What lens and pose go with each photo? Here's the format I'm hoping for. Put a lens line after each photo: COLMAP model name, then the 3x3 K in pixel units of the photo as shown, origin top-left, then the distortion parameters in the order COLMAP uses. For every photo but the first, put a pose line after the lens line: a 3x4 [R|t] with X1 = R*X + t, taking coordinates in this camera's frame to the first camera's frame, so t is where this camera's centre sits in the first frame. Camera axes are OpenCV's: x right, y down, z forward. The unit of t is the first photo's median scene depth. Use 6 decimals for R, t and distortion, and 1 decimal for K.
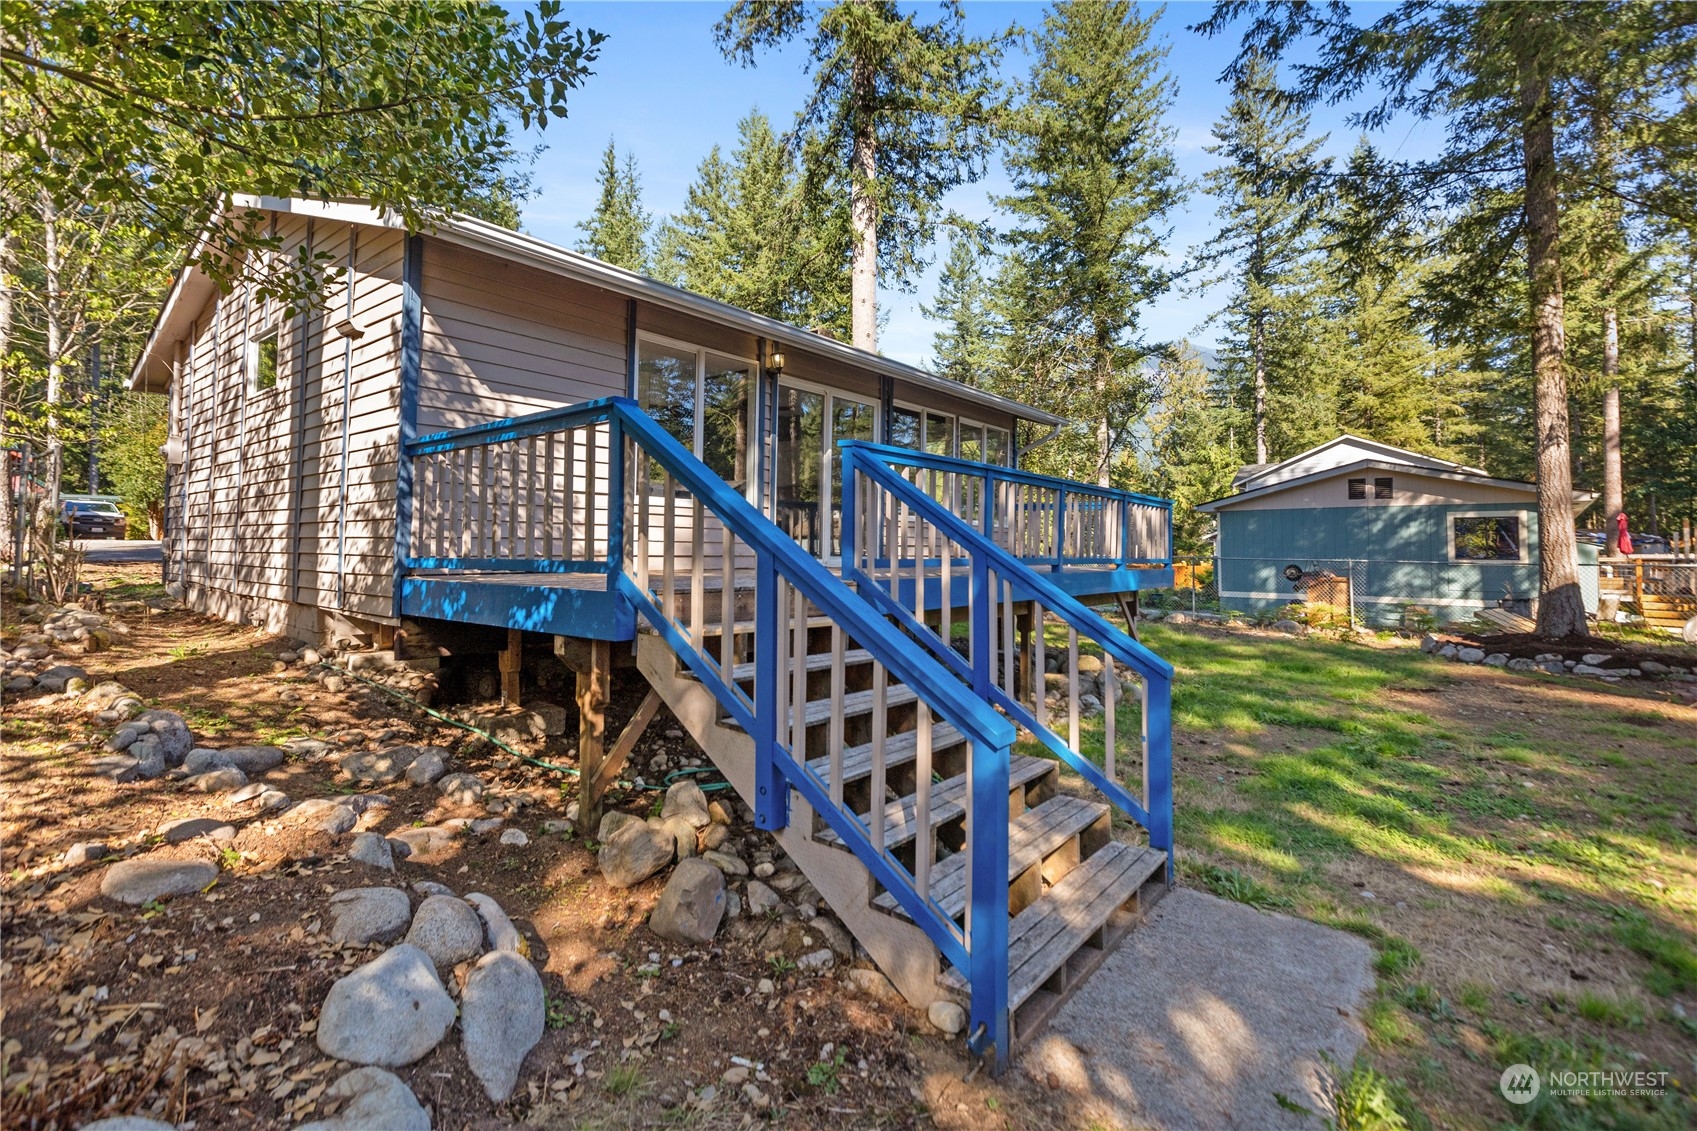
lens RADIAL K [[772.4, 0, 823.0], [0, 772.4, 506.6], [0, 0, 1]] dist [-0.001526, -0.000616]
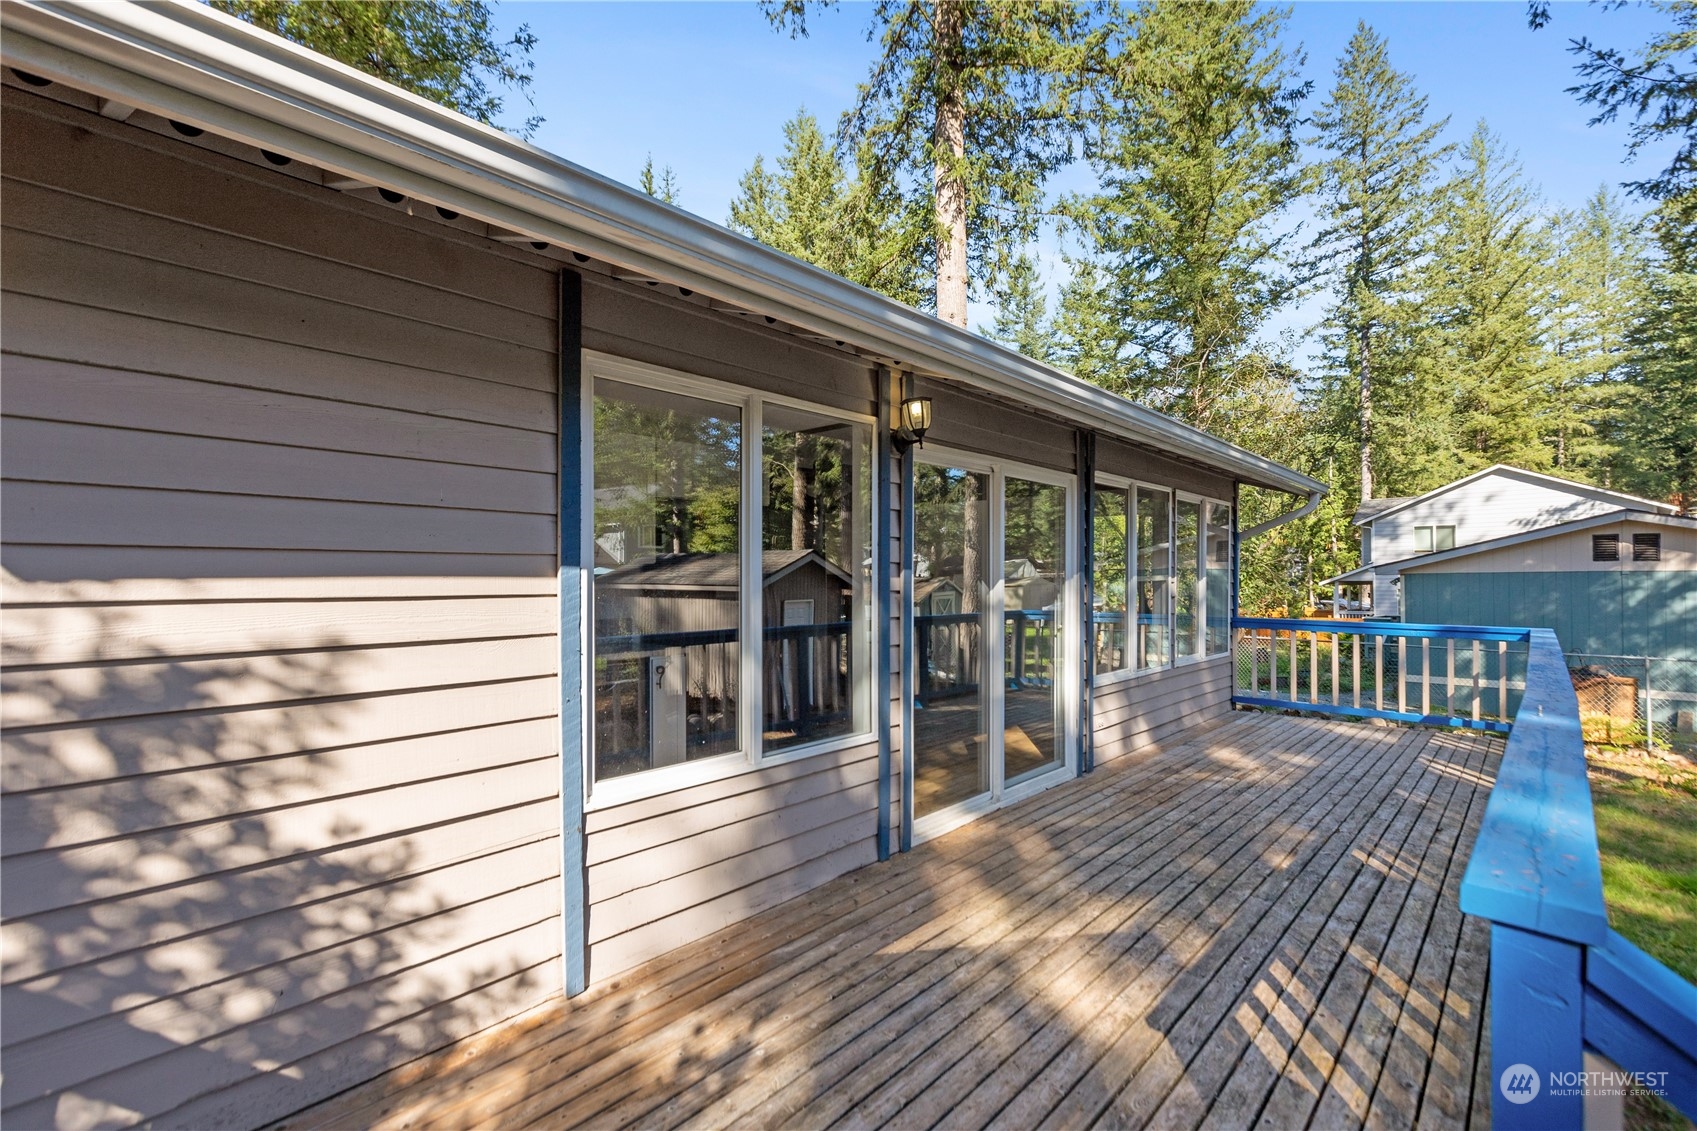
lens RADIAL K [[772.4, 0, 825.7], [0, 772.4, 565.3], [0, 0, 1]] dist [-0.001526, -0.000616]
pose [[0.998291, -0.009950, -0.057592, -0.026888], [0.012126, 0.999221, 0.037554, -0.035792], [0.057173, -0.038189, 0.997634, 0.163345]]
